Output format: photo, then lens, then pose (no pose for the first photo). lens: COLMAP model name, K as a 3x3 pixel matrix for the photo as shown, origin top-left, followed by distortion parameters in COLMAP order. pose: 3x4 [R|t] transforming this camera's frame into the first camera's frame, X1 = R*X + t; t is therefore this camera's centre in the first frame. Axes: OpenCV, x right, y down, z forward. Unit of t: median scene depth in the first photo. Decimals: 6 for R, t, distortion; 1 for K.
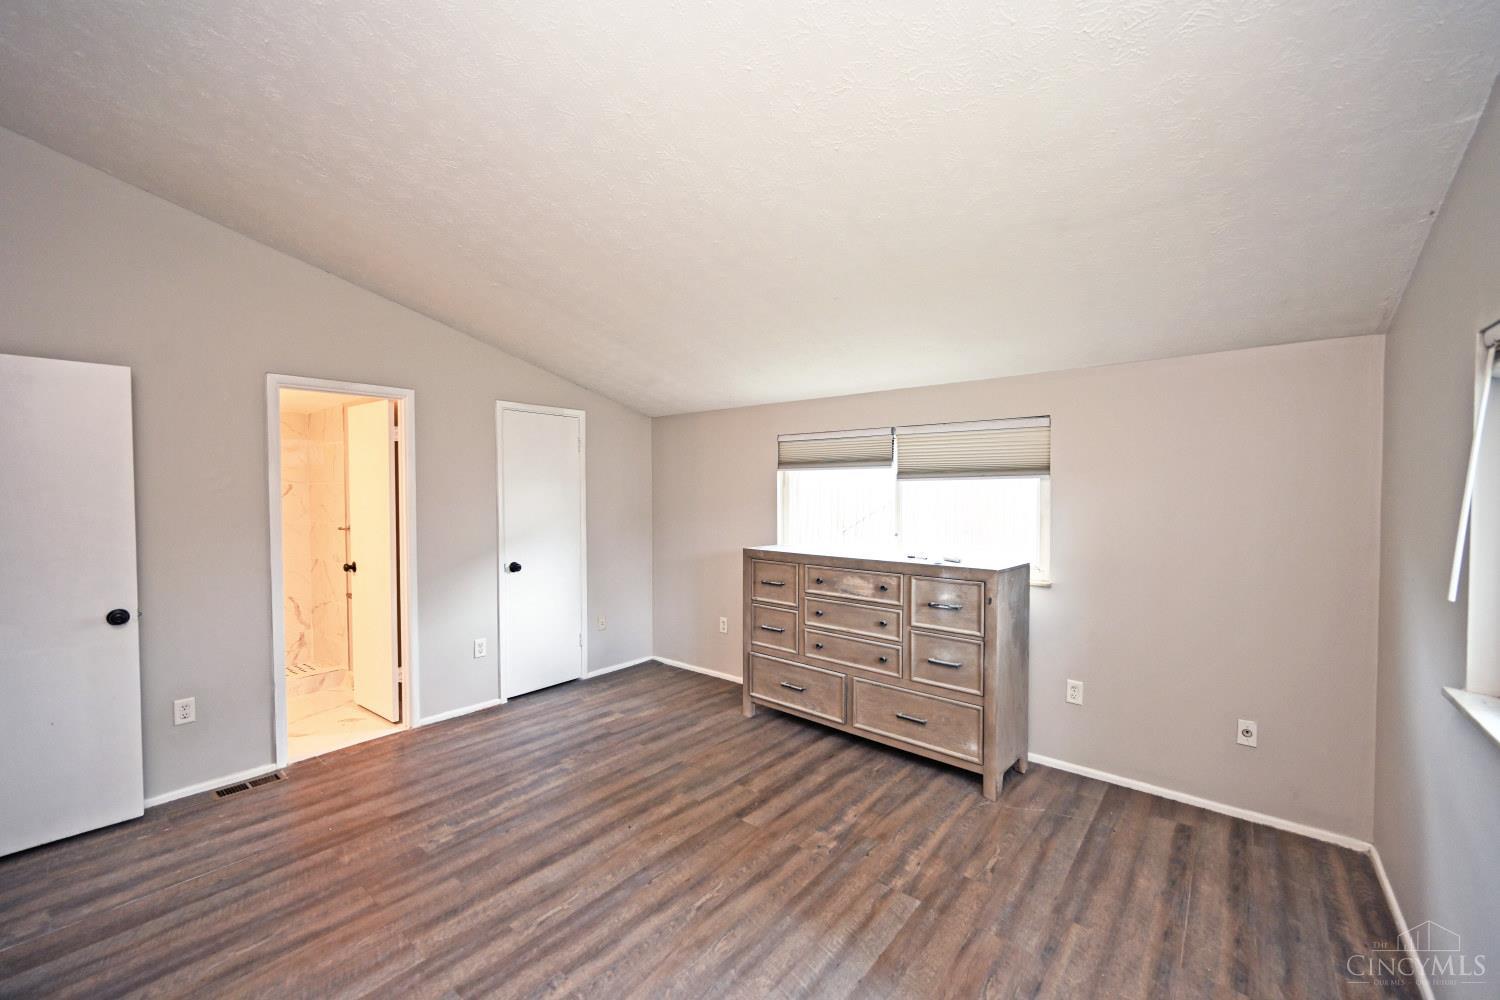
lens RADIAL K [[591.7, 0, 760.3], [0, 591.7, 509.2], [0, 0, 1]] dist [-0.001498, 0.000727]
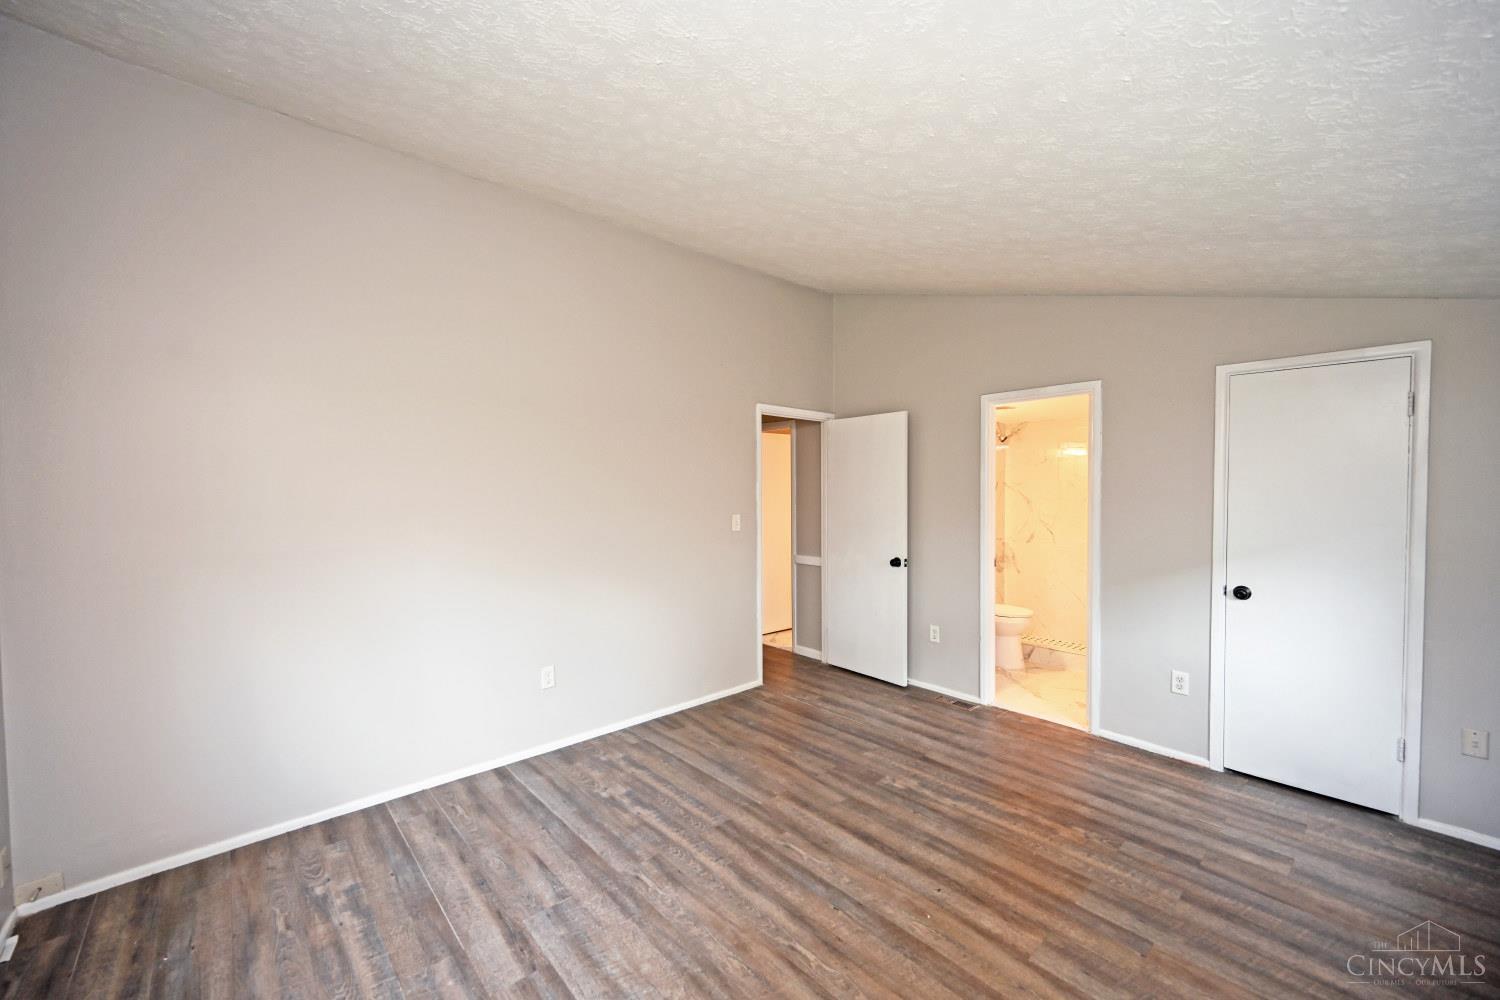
lens RADIAL K [[591.7, 0, 751.2], [0, 591.7, 493.5], [0, 0, 1]] dist [-0.001498, 0.000727]
pose [[-0.166079, 0.010452, -0.986057, 0.548355], [-0.027251, 0.999513, 0.015184, -0.023184], [0.985736, 0.029392, -0.165713, 0.738660]]
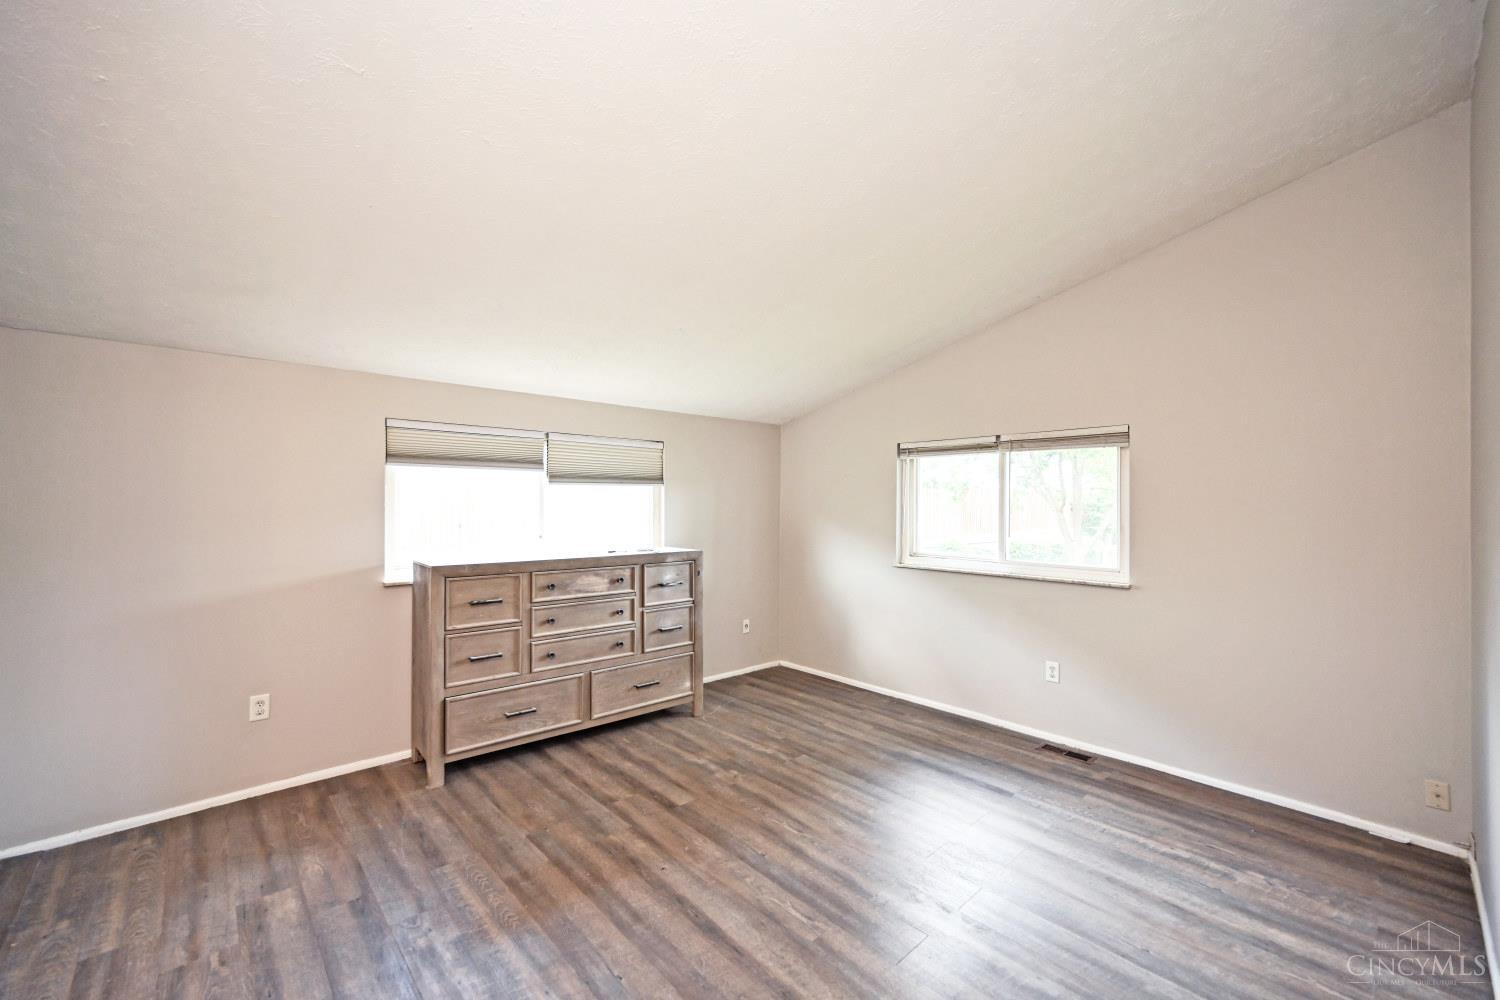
lens RADIAL K [[591.7, 0, 744.3], [0, 591.7, 503.7], [0, 0, 1]] dist [-0.001498, 0.000727]
pose [[0.166548, -0.001427, 0.986032, -0.917957], [0.027398, 0.999620, -0.003181, -0.001302], [-0.985653, 0.027545, 0.166524, 0.616687]]
